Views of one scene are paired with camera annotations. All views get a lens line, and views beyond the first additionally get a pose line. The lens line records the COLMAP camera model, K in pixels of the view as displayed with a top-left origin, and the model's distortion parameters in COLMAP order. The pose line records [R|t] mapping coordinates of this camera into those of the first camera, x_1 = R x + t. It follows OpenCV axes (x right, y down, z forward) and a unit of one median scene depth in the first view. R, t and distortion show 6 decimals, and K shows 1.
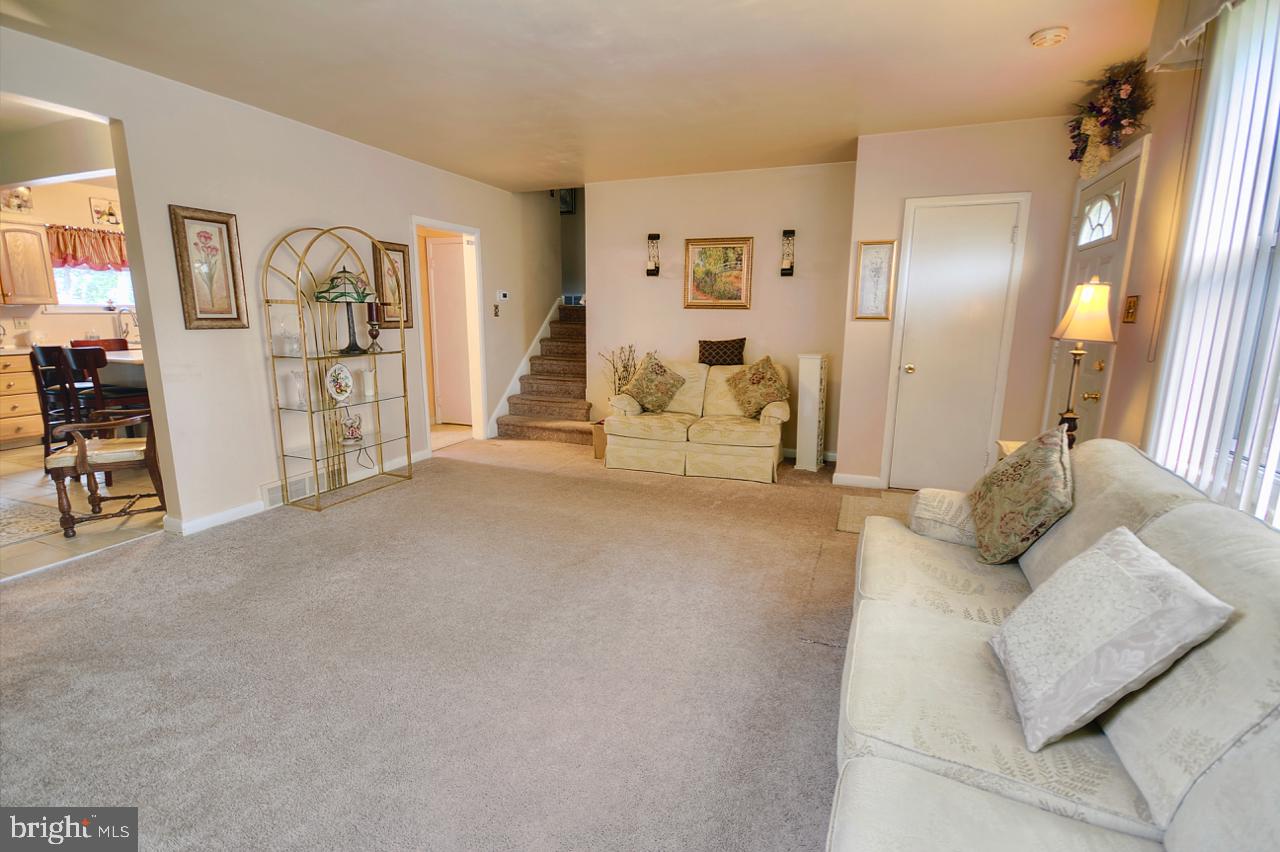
lens RADIAL K [[579.3, 0, 640.3], [0, 579.3, 430.5], [0, 0, 1]] dist [0.013128, -0.016125]
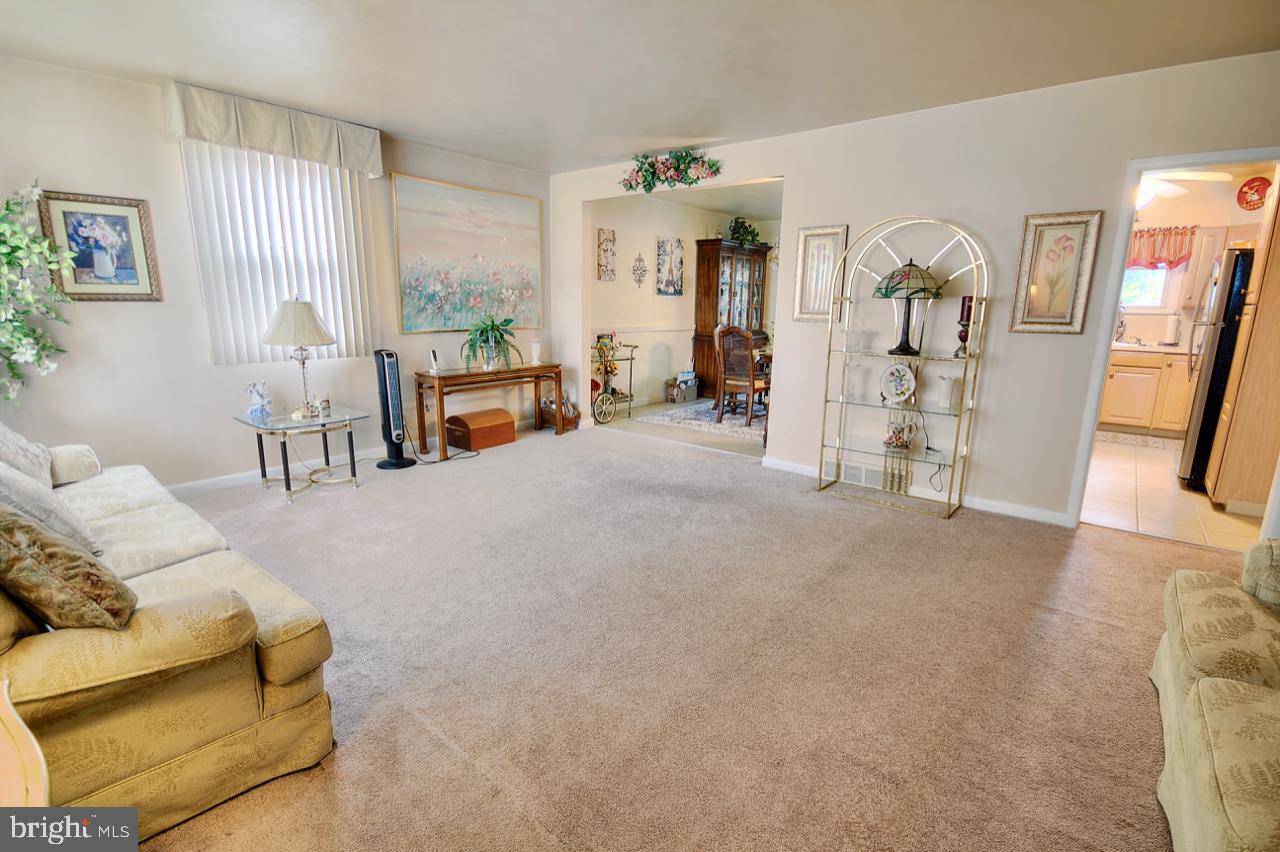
lens RADIAL K [[579.3, 0, 640.3], [0, 579.3, 430.5], [0, 0, 1]] dist [0.013128, -0.016125]
pose [[-0.309965, 0.193179, -0.930915, 0.366348], [-0.201393, 0.943580, 0.262864, -0.125337], [0.929173, 0.268959, -0.253572, 0.624713]]
